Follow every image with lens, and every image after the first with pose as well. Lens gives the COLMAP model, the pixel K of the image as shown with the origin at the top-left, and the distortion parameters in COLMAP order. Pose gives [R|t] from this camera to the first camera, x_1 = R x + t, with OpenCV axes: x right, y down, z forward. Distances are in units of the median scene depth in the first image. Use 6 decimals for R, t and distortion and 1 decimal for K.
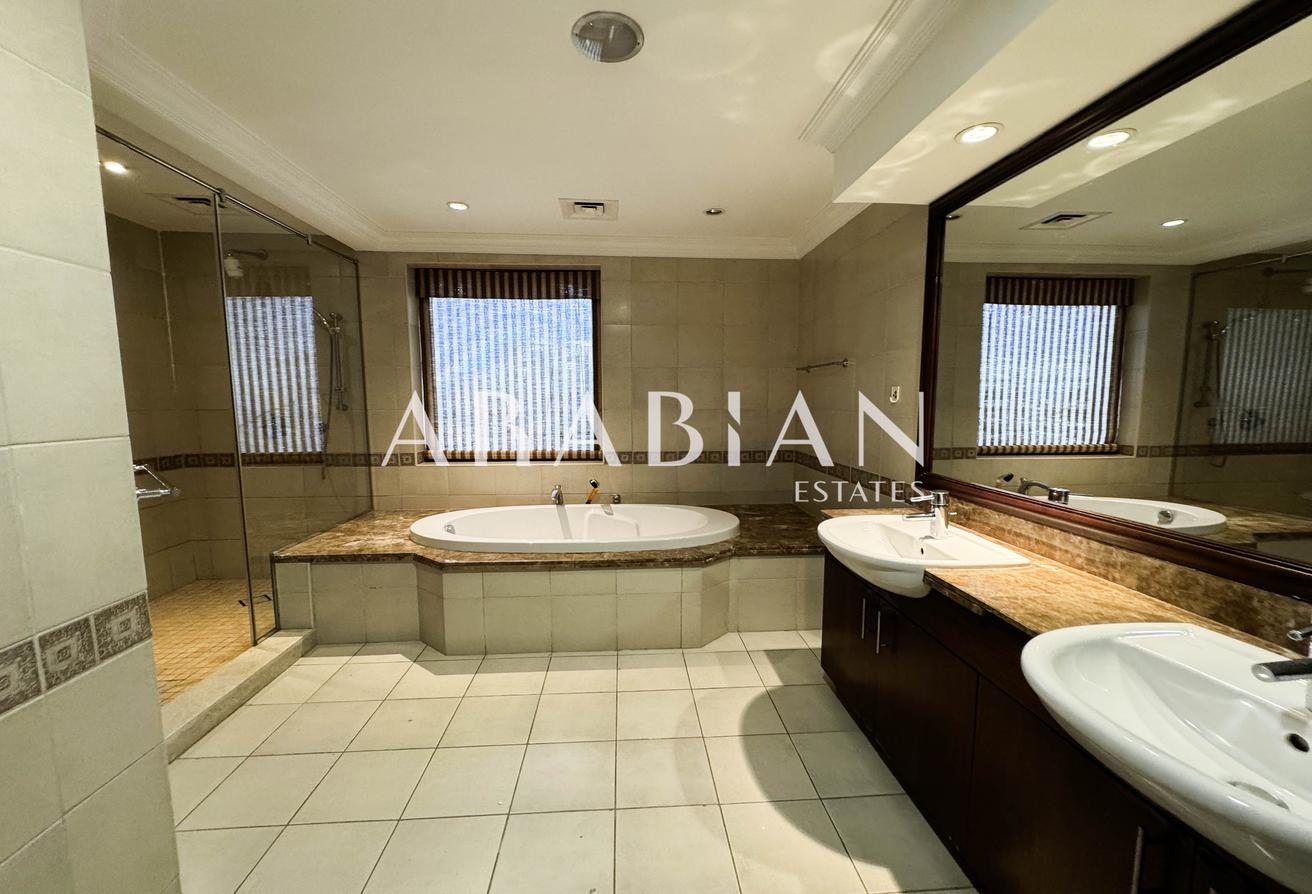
lens RADIAL K [[524.9, 0, 654.9], [0, 524.9, 454.0], [0, 0, 1]] dist [-0.001171, -0.000418]
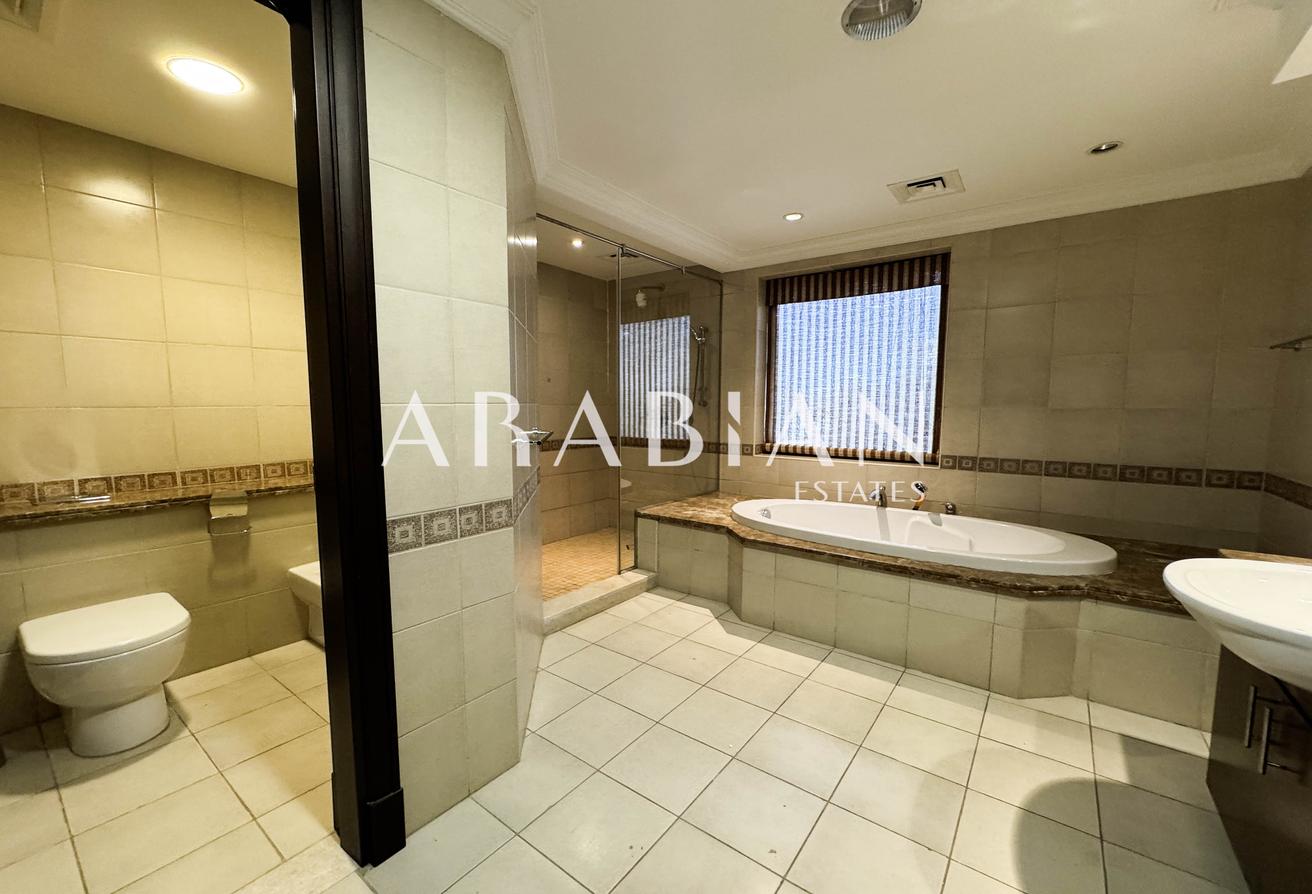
lens RADIAL K [[524.9, 0, 651.4], [0, 524.9, 449.7], [0, 0, 1]] dist [-0.001171, -0.000418]
pose [[0.751873, 0.061267, -0.656455, 0.165362], [-0.074934, 0.997162, 0.007239, 0.024512], [0.655036, 0.043748, 0.754330, 0.011472]]
